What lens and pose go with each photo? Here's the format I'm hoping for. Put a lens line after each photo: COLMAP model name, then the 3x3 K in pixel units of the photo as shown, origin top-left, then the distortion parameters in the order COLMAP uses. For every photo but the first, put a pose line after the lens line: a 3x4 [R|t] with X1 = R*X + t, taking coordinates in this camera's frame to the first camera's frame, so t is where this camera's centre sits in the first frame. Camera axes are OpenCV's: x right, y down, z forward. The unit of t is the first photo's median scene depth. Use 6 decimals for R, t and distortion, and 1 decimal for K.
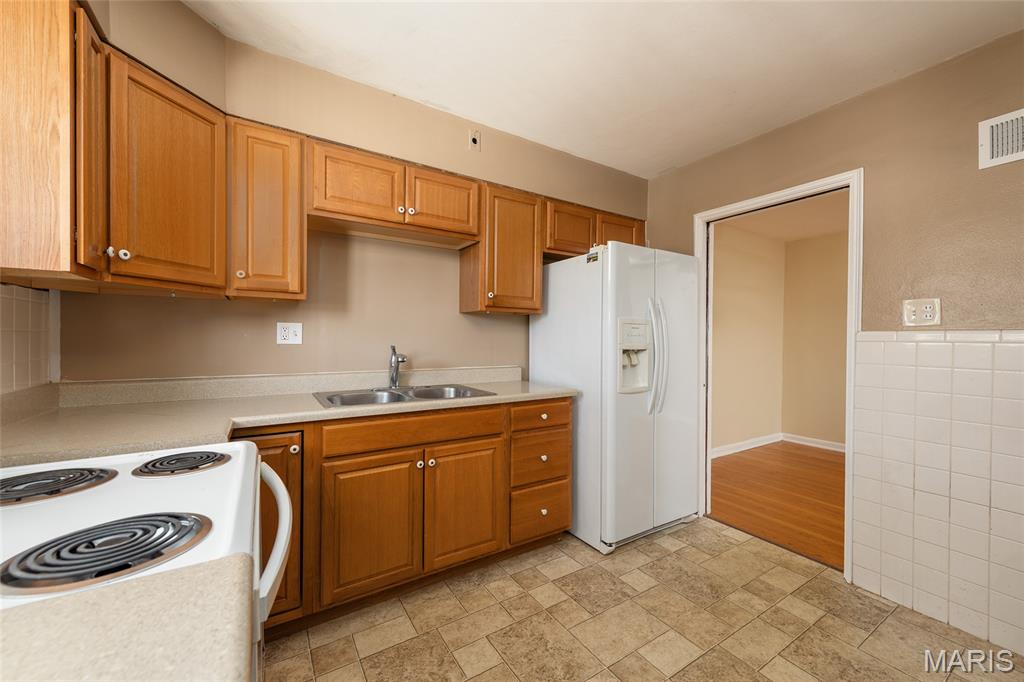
lens RADIAL K [[402.5, 0, 515.3], [0, 402.5, 341.5], [0, 0, 1]] dist [0.015944, 0.000138]
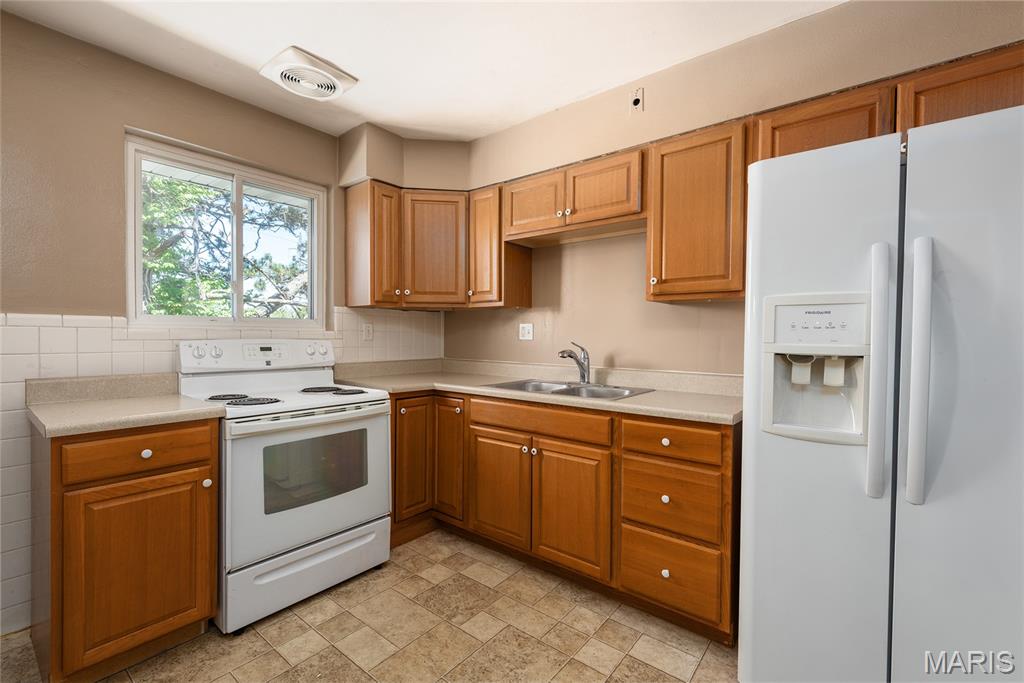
lens RADIAL K [[446.1, 0, 513.3], [0, 446.1, 340.4], [0, 0, 1]] dist [0.012112, -0.000380]
pose [[0.316356, 0.006672, -0.948617, 0.874052], [-0.009865, 0.999944, 0.003743, 0.003913], [0.948589, 0.008174, 0.316404, 0.564730]]
